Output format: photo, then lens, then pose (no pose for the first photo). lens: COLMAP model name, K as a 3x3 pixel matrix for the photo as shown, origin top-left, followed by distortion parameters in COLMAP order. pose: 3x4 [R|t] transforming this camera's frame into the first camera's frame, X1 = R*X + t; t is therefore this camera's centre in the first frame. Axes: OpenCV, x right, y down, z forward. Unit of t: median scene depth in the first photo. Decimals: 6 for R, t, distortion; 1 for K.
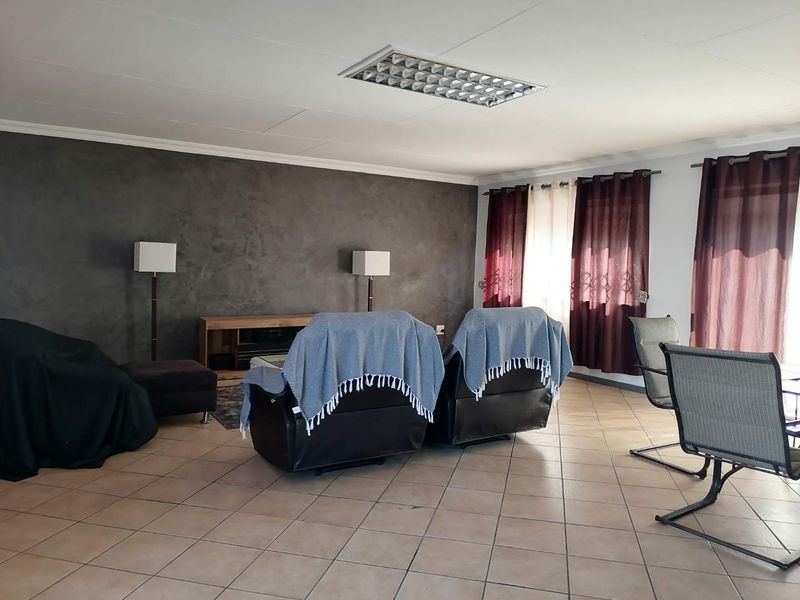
lens RADIAL K [[598.2, 0, 398.2], [0, 598.2, 300.9], [0, 0, 1]] dist [0.025711, -0.015435]
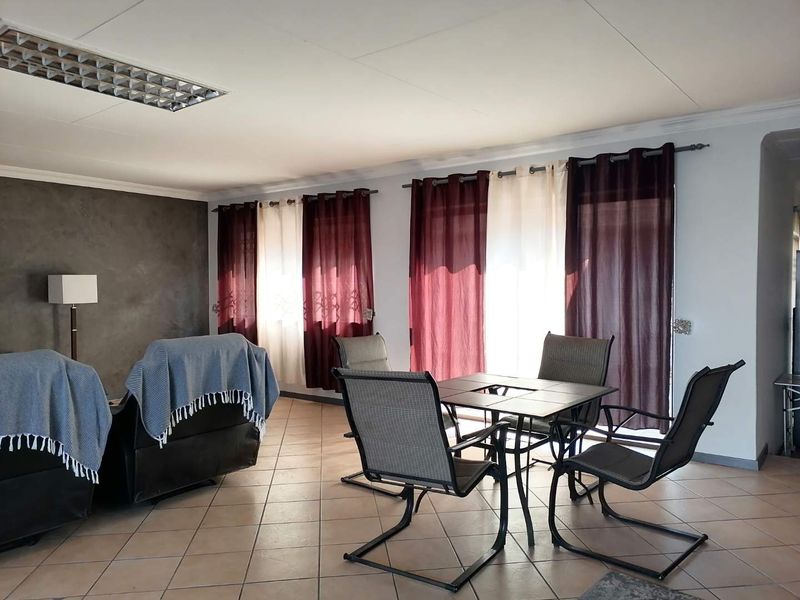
lens RADIAL K [[598.2, 0, 402.6], [0, 598.2, 299.3], [0, 0, 1]] dist [0.025711, -0.015435]
pose [[0.931459, -0.039063, 0.361744, 0.115397], [0.051627, 0.998350, -0.025129, -0.004767], [-0.360165, 0.042083, 0.931939, 0.052116]]
